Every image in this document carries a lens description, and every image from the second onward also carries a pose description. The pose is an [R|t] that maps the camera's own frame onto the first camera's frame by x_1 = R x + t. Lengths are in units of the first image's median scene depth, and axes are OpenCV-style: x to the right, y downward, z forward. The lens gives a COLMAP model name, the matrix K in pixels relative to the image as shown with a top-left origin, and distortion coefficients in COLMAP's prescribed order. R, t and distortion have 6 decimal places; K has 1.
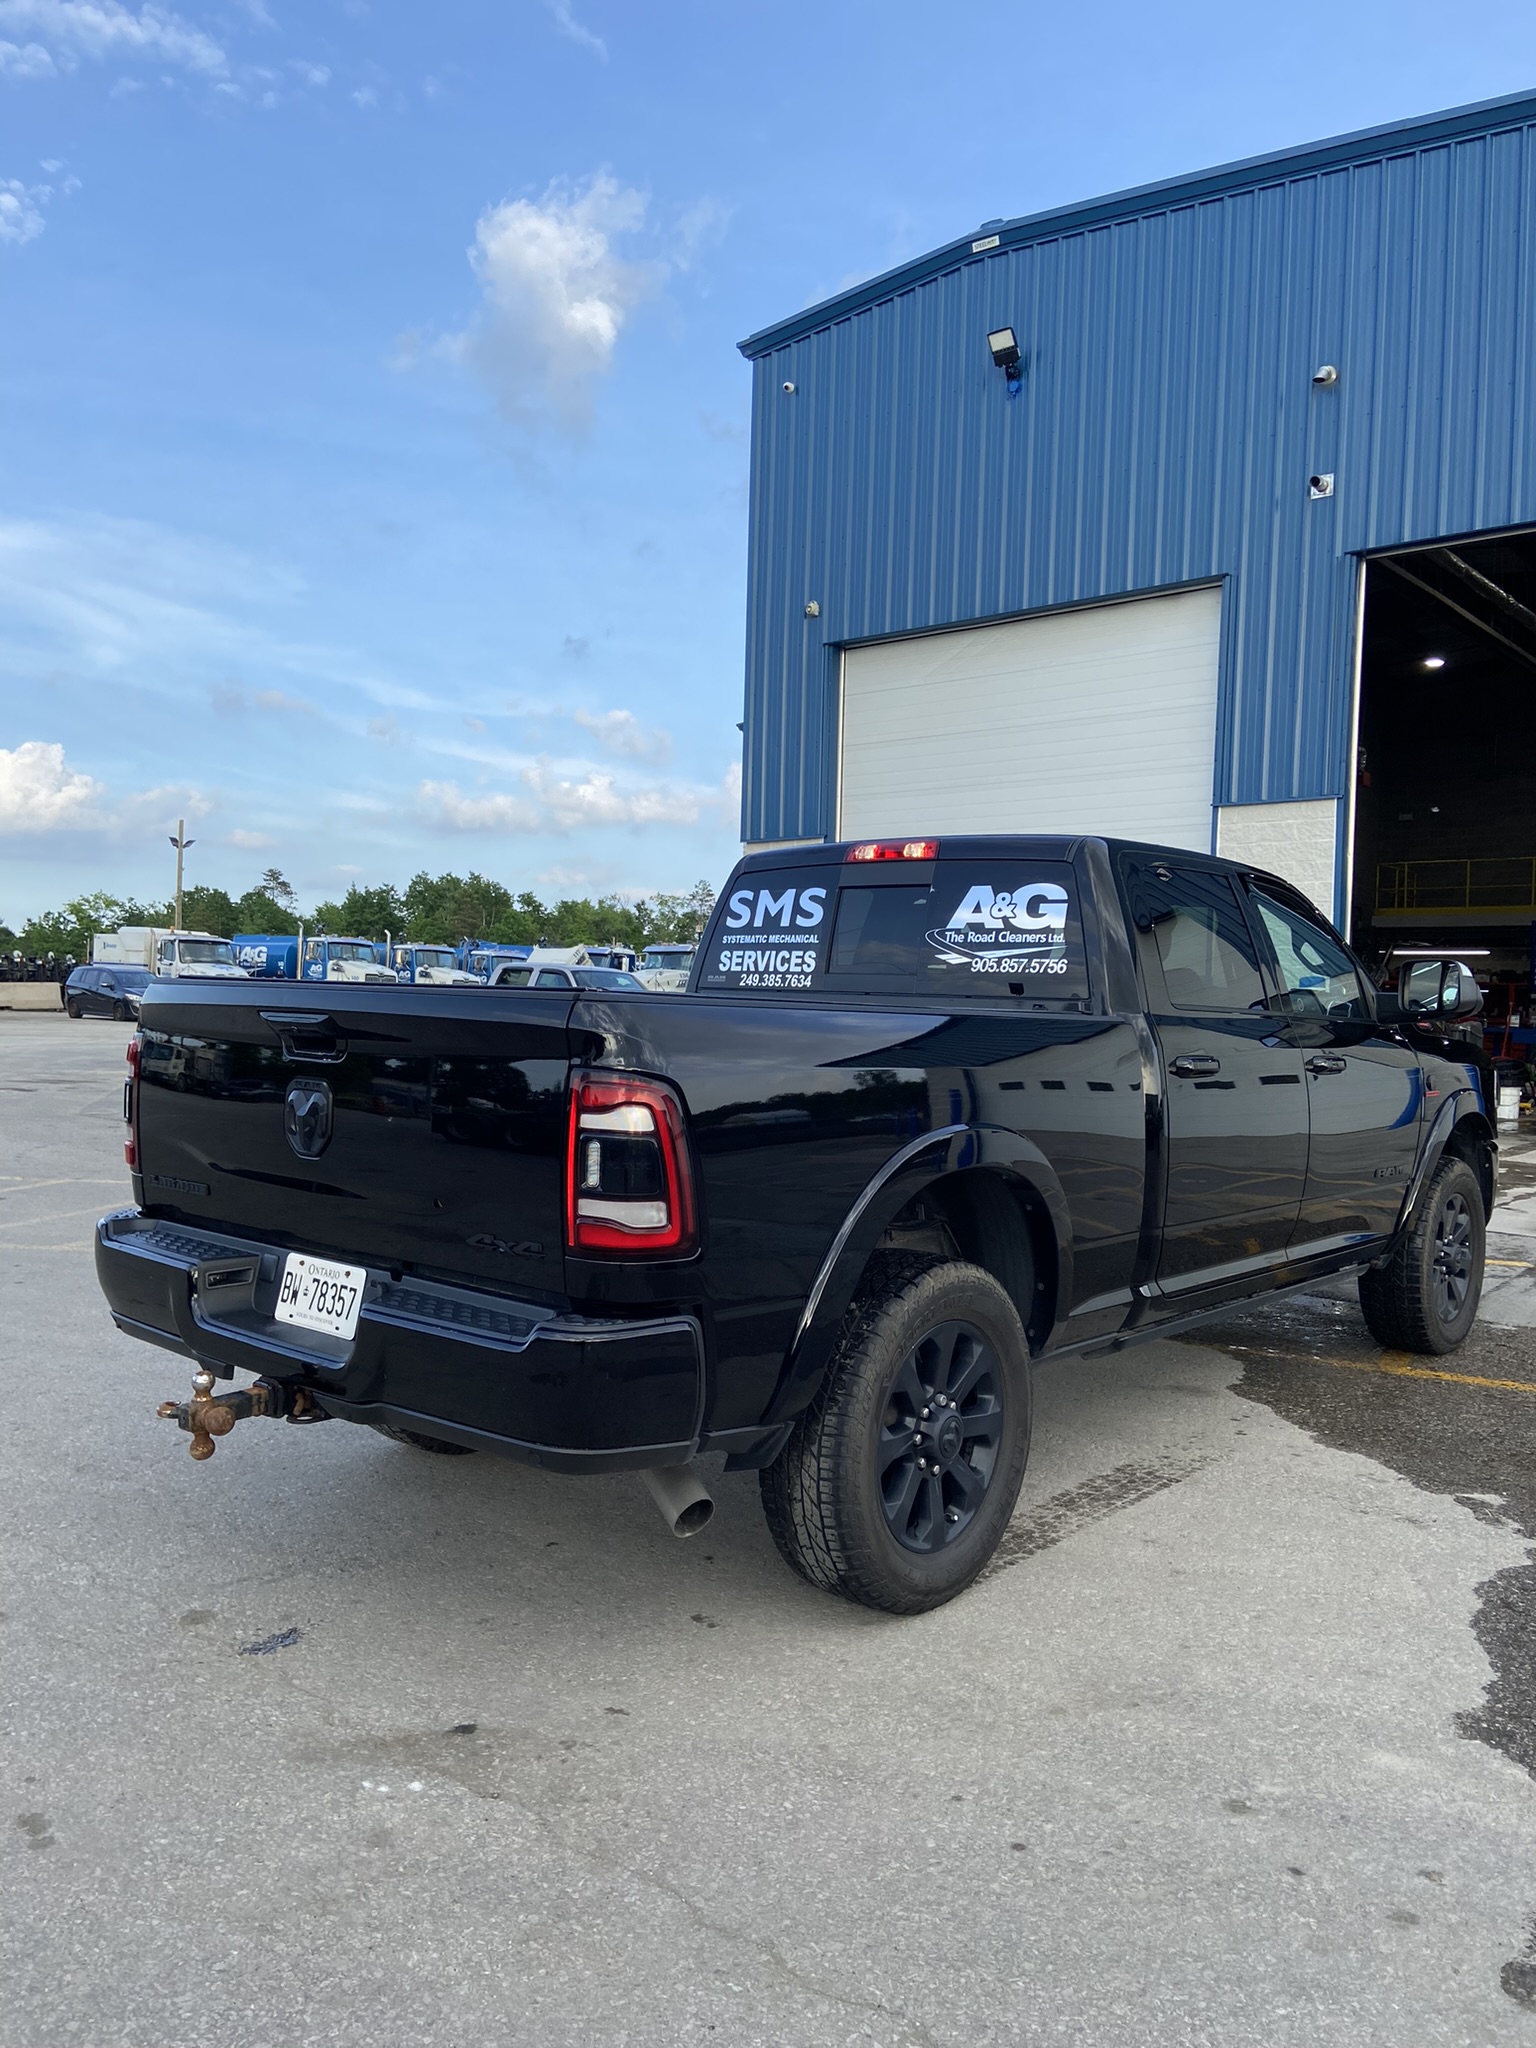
lens RADIAL K [[1551.5, 0, 751.4], [0, 1551.5, 1031.8], [0, 0, 1]] dist [0.122161, -0.153062]
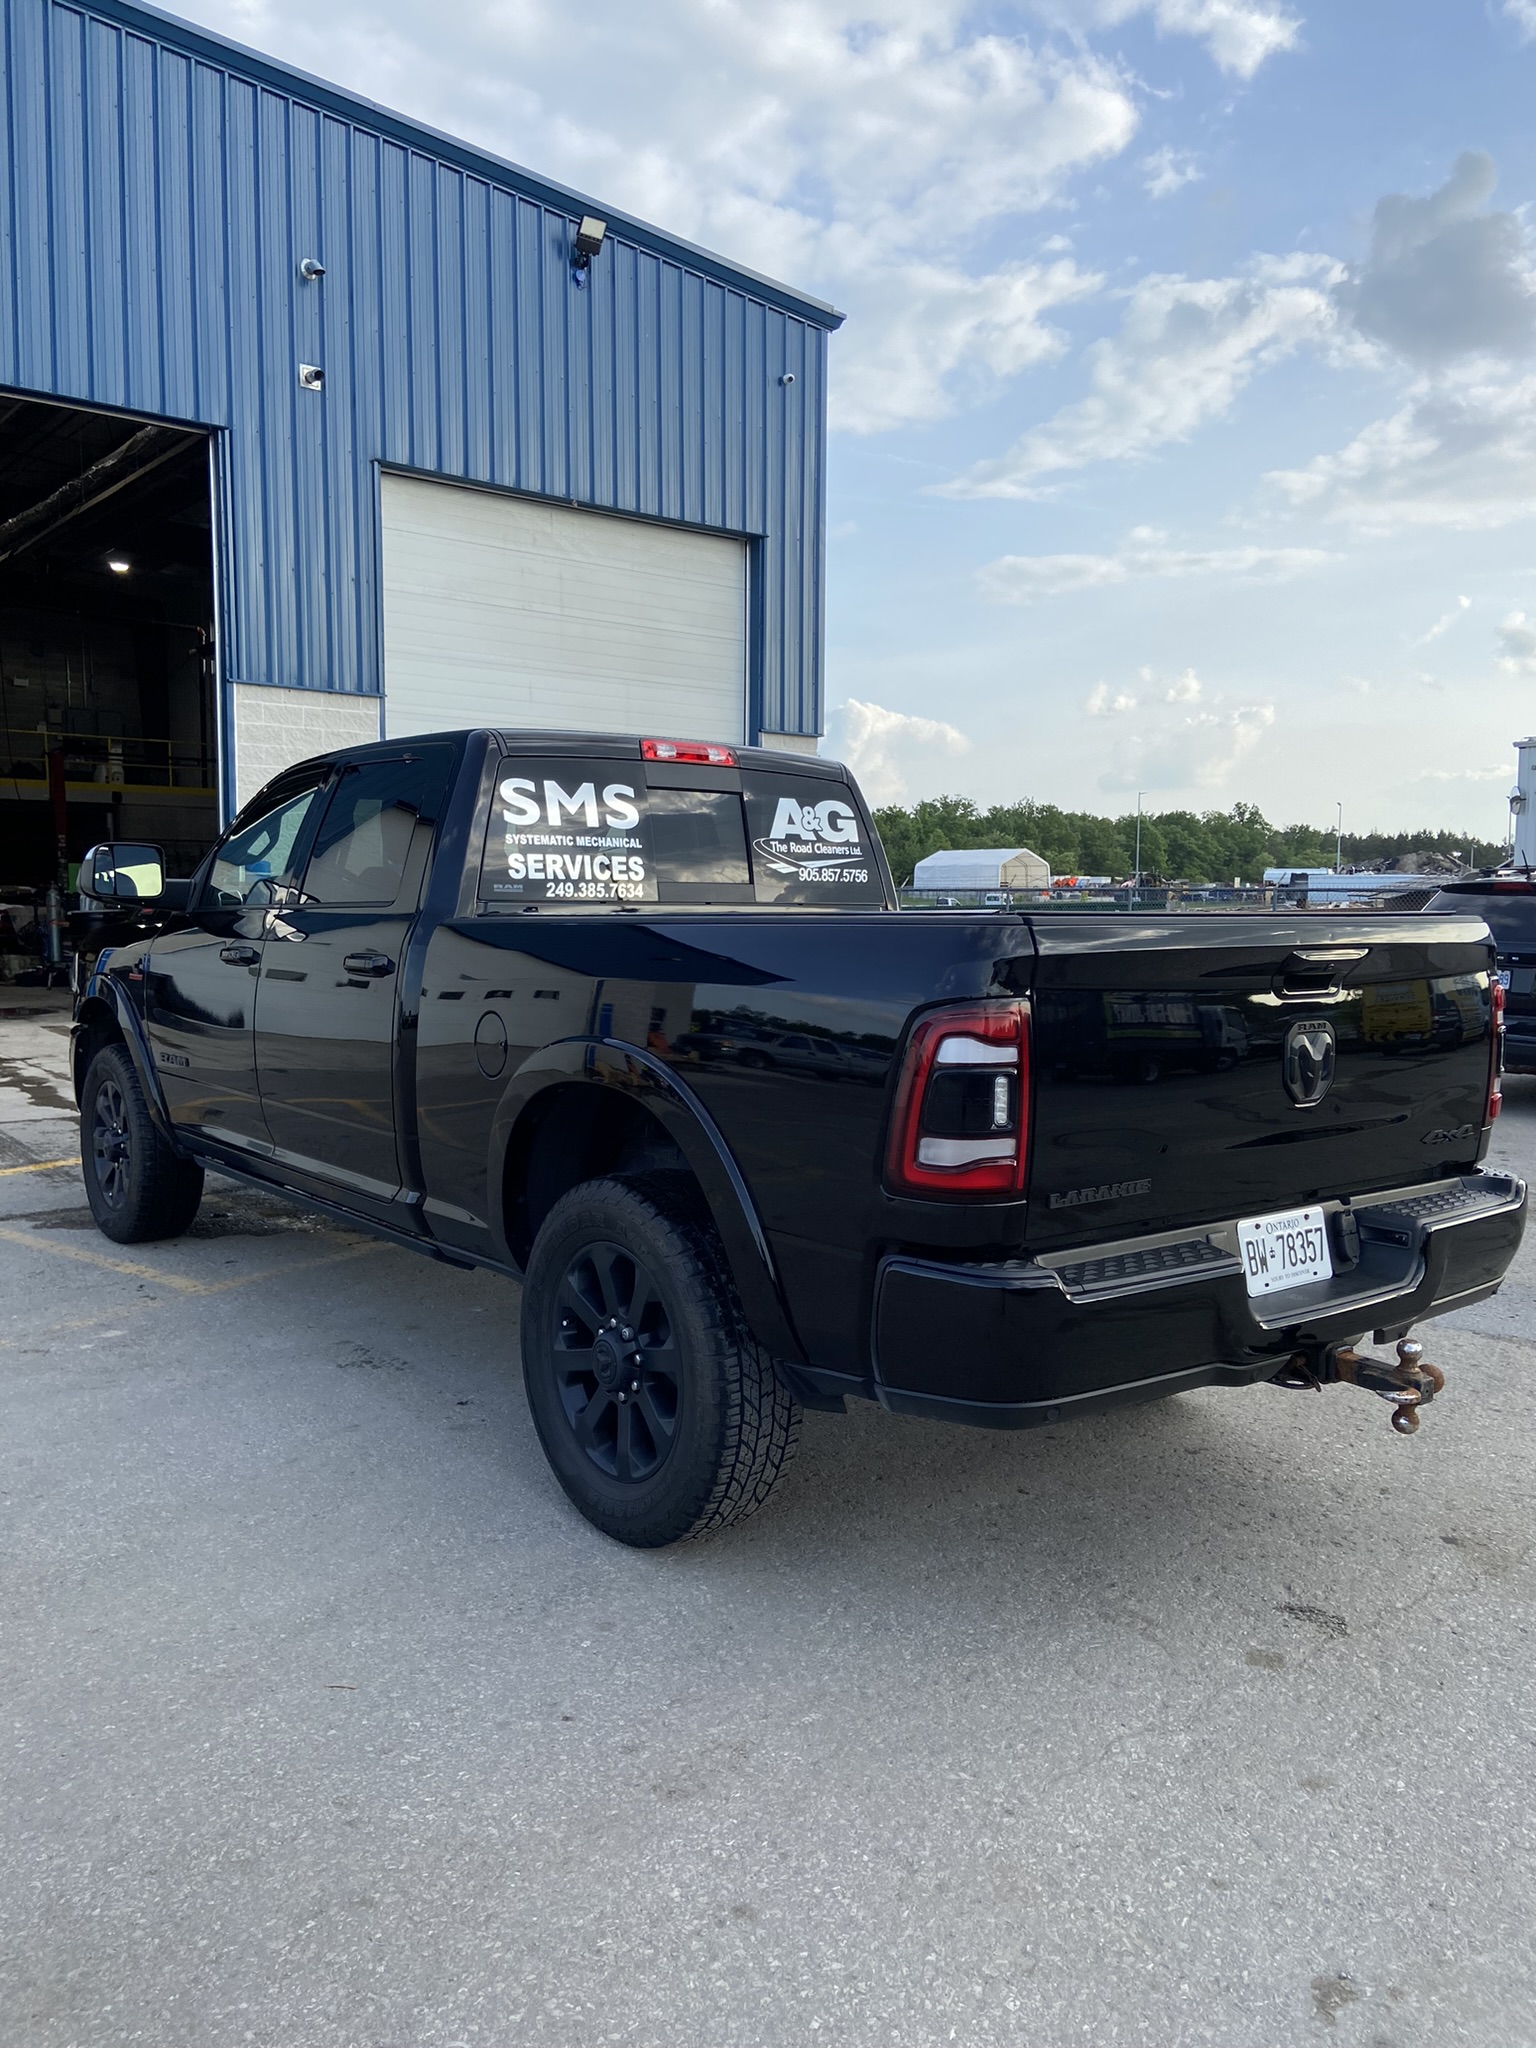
lens RADIAL K [[1551.5, 0, 751.3], [0, 1551.5, 1017.5], [0, 0, 1]] dist [0.122161, -0.153062]
pose [[0.180464, -0.100976, 0.978385, -0.915541], [0.022236, 0.994881, 0.098577, -0.051369], [-0.983330, 0.003966, 0.181785, 0.847725]]
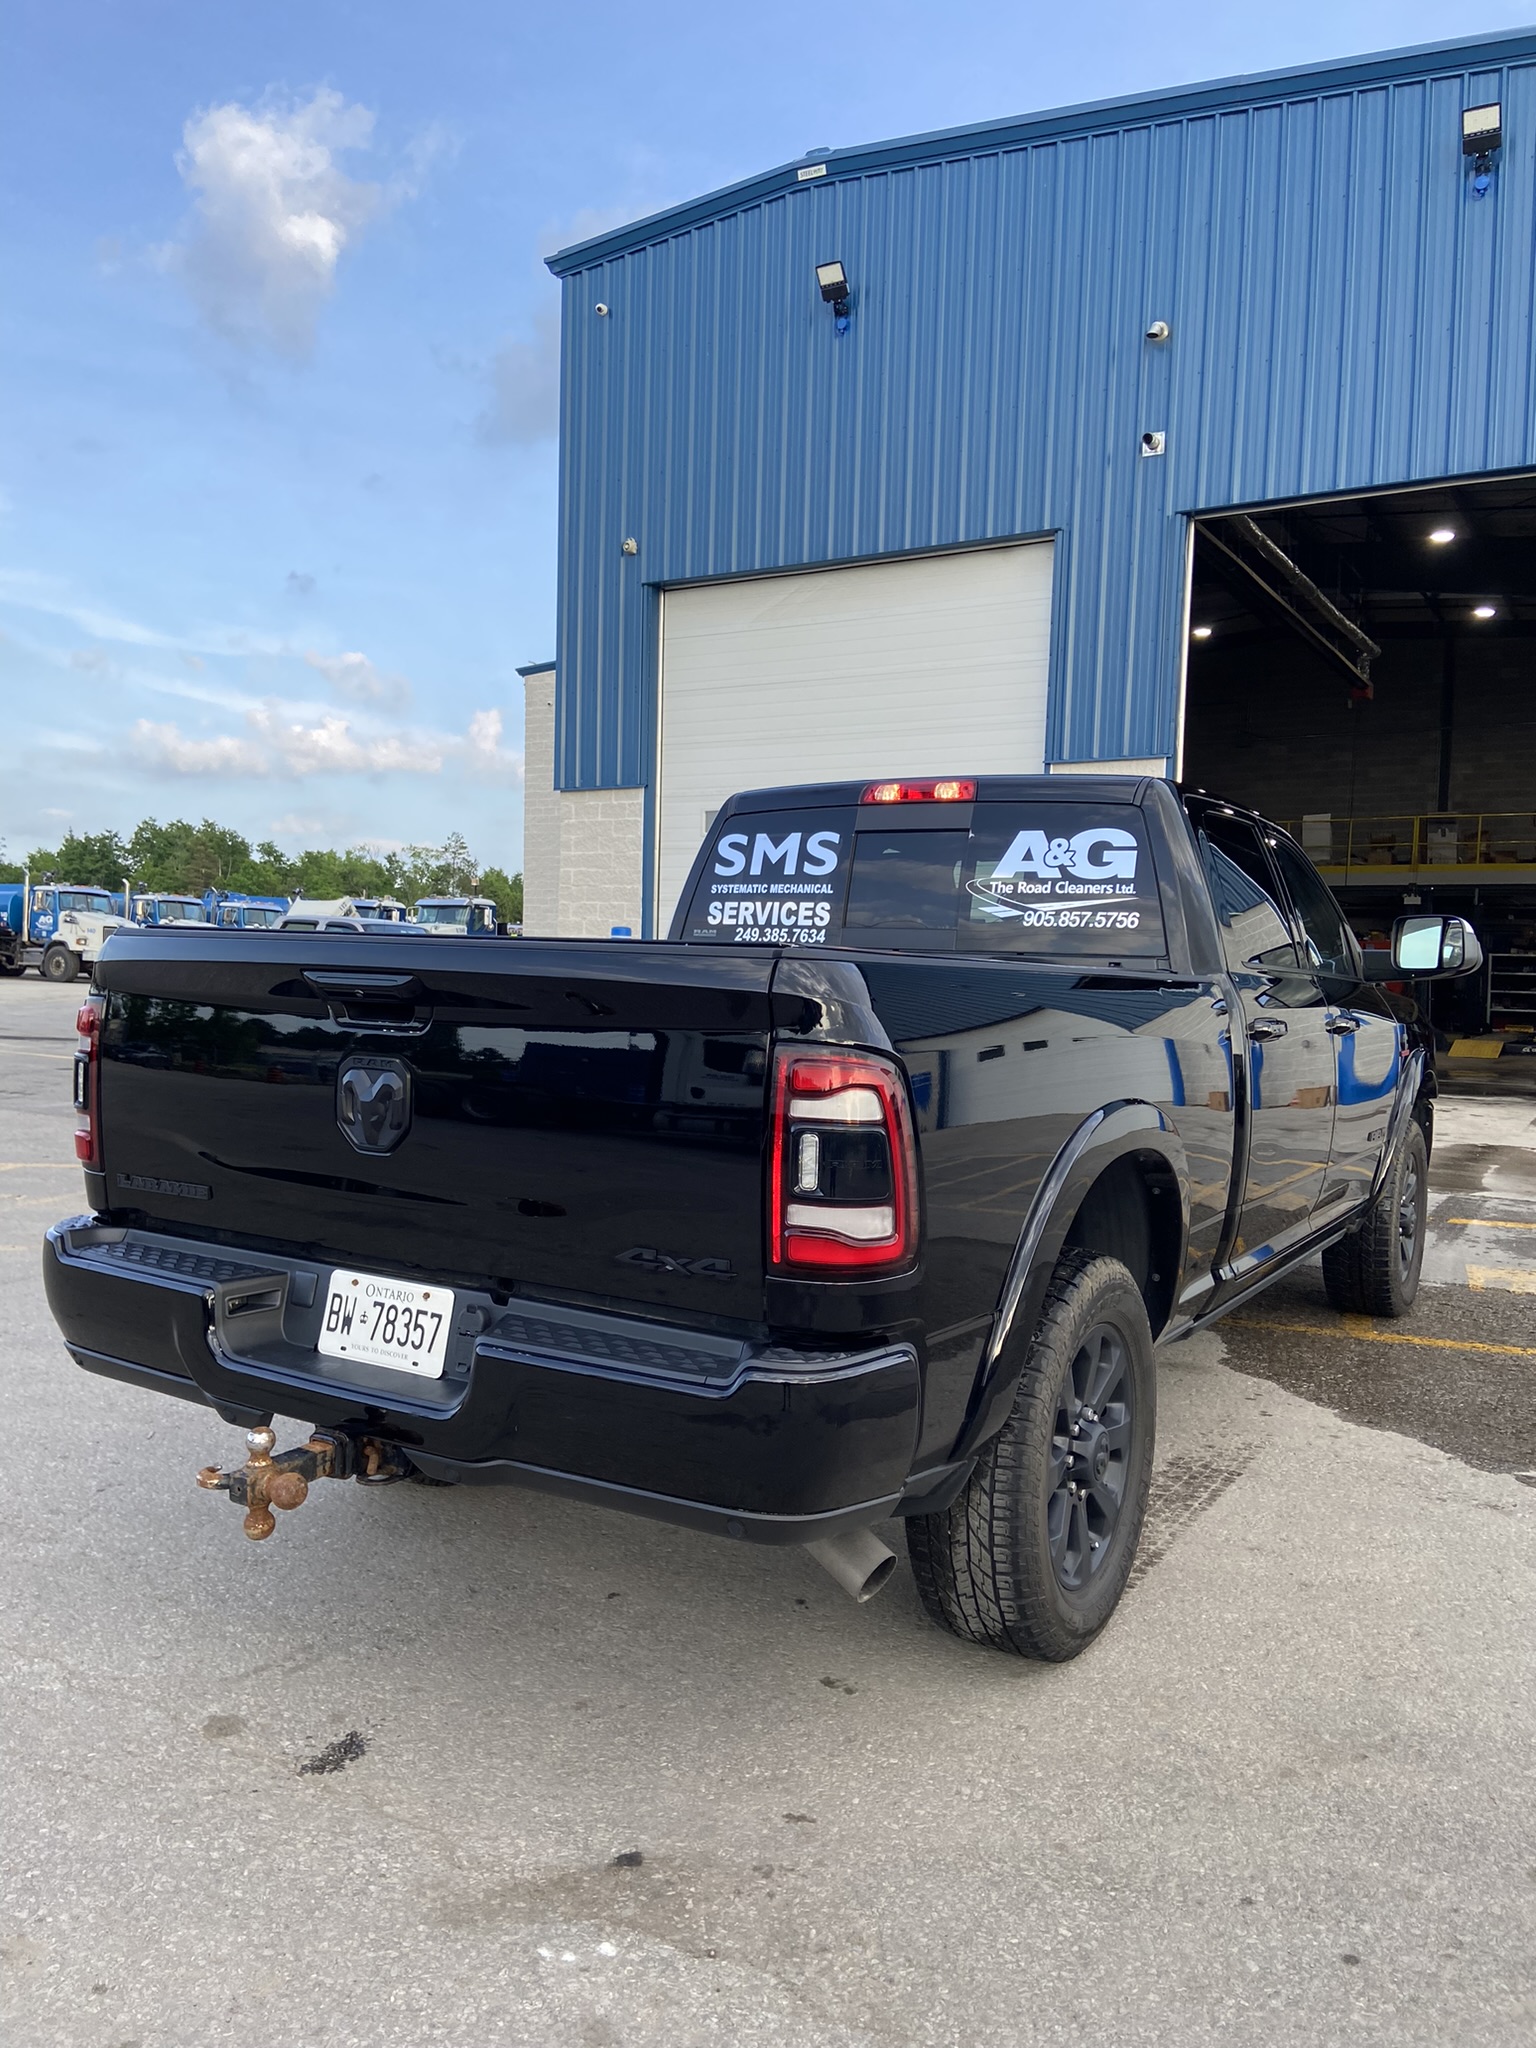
lens RADIAL K [[1551.5, 0, 751.8], [0, 1551.5, 1029.8], [0, 0, 1]] dist [0.122161, -0.153062]
pose [[0.986996, -0.005766, 0.160638, -0.161486], [0.001415, 0.999629, 0.027190, -0.003251], [-0.160736, -0.026610, 0.986639, 0.131985]]
